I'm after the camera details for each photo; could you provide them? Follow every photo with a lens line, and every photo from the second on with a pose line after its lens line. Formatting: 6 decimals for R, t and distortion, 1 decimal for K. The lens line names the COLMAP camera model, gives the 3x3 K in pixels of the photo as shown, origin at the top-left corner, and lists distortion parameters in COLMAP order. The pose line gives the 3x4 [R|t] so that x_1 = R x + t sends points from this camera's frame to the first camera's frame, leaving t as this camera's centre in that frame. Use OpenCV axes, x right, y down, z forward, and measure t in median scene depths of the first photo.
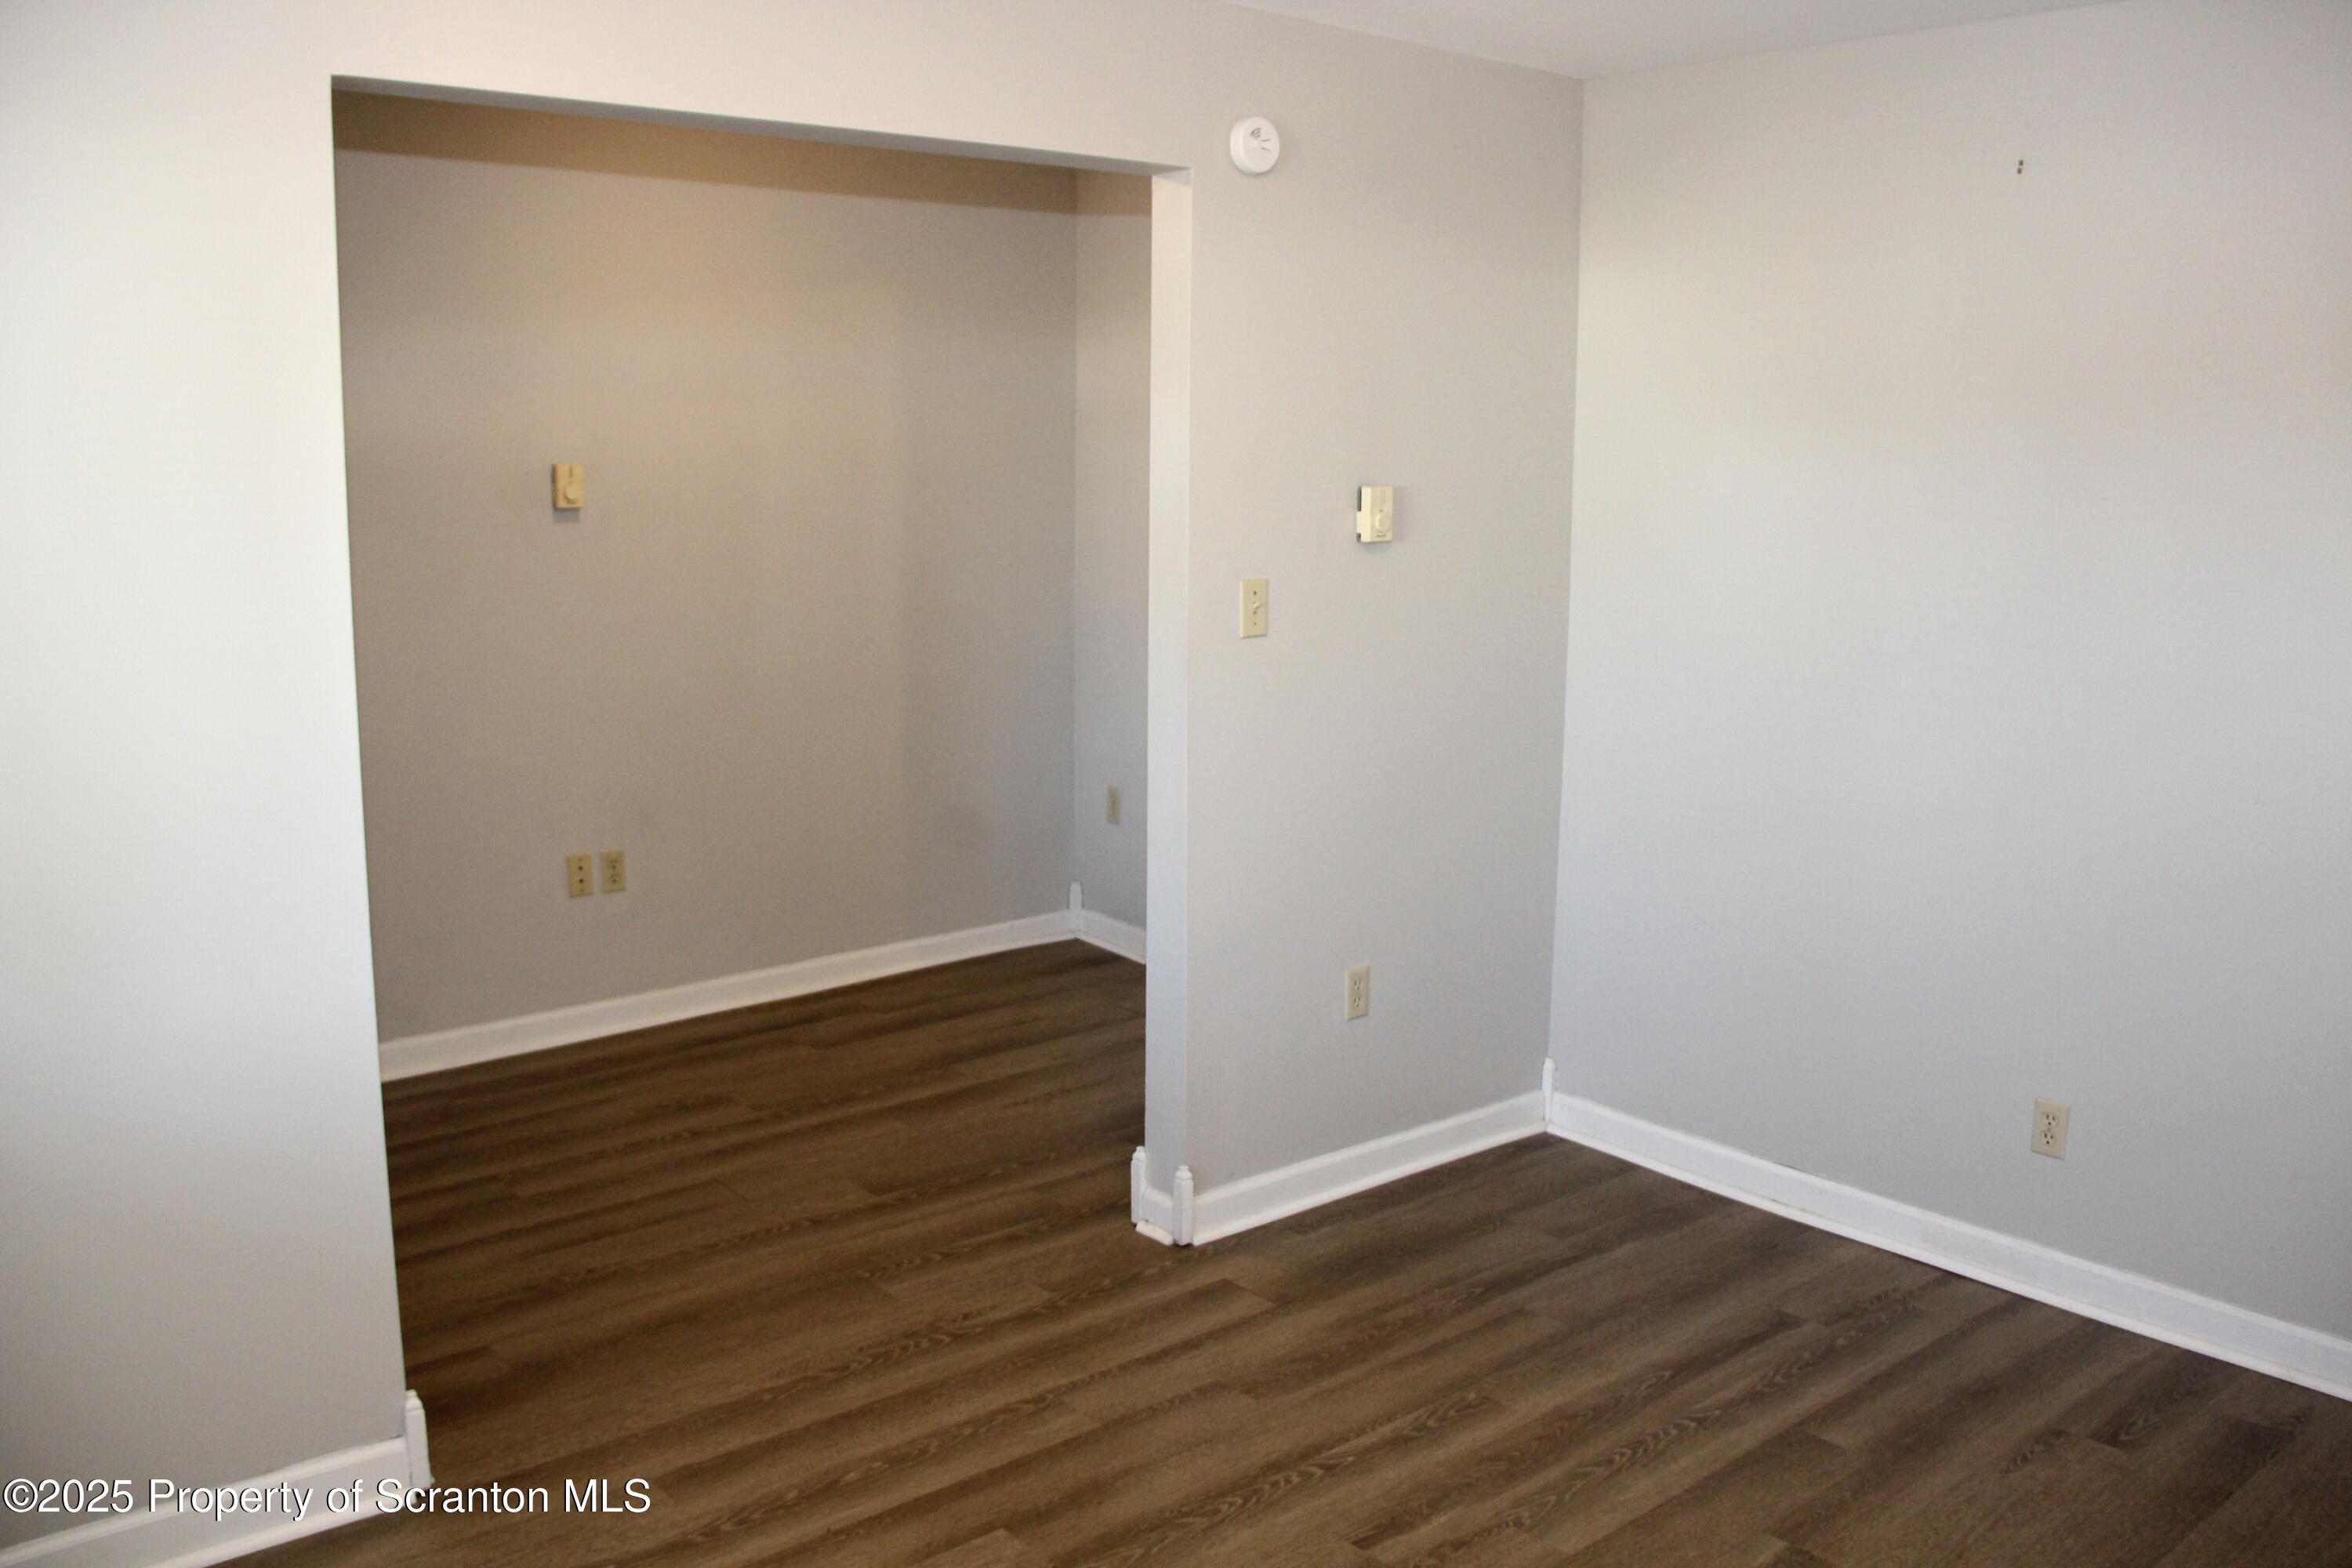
lens RADIAL K [[1944.3, 0, 1168.0], [0, 1944.3, 776.8], [0, 0, 1]] dist [-0.176890, 0.127534]
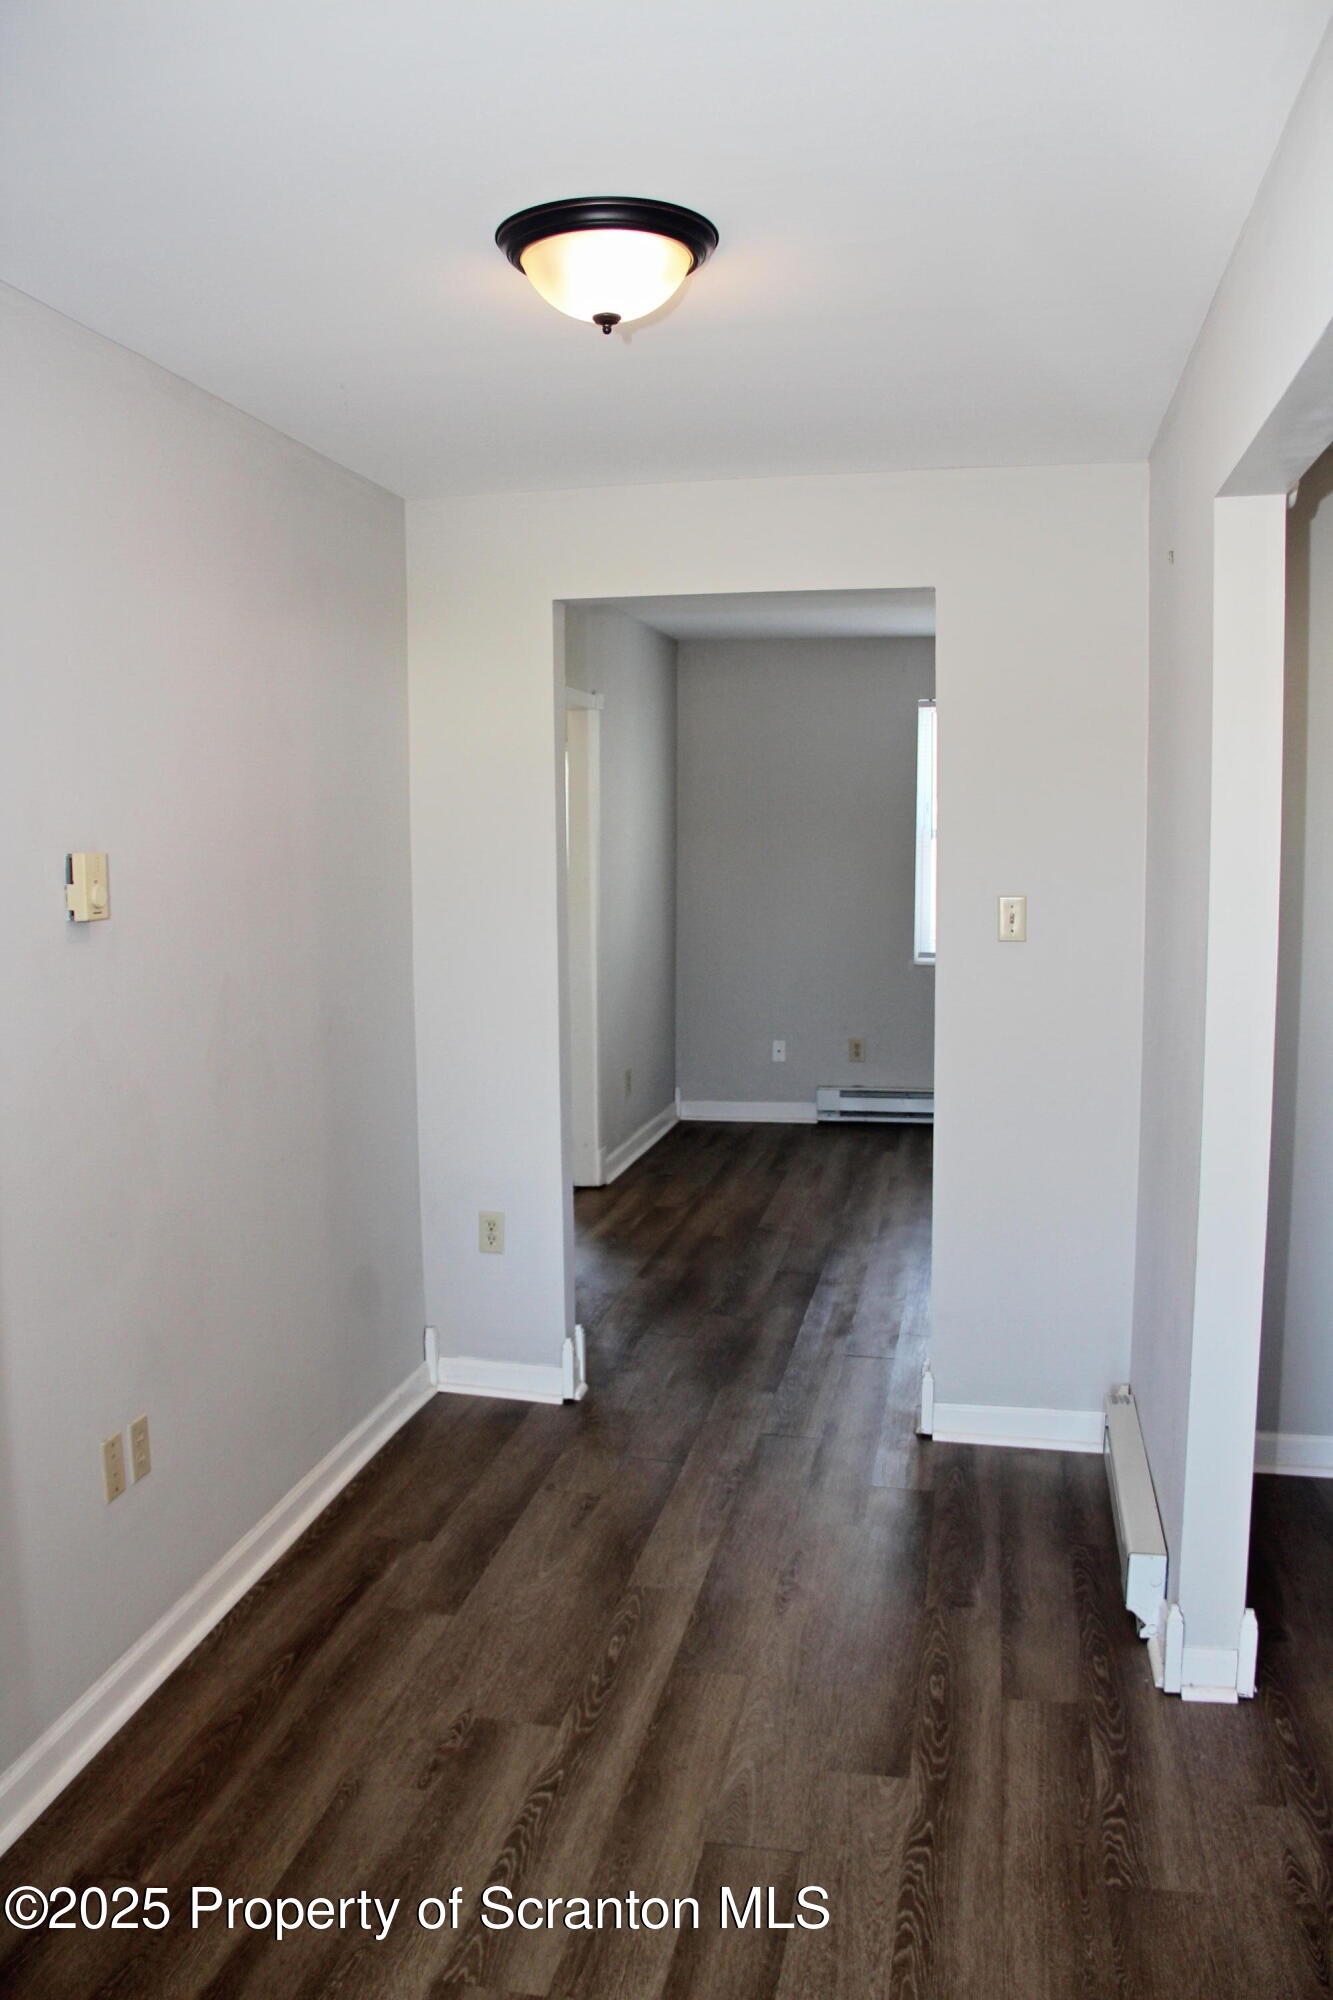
lens RADIAL K [[1653.3, 0, 655.7], [0, 1653.3, 993.4], [0, 0, 1]] dist [-0.176890, 0.127534]
pose [[0.775477, -0.075384, 0.626859, -0.530713], [0.114743, 0.993140, -0.022516, -0.083660], [-0.620862, 0.089388, 0.778807, 0.457900]]
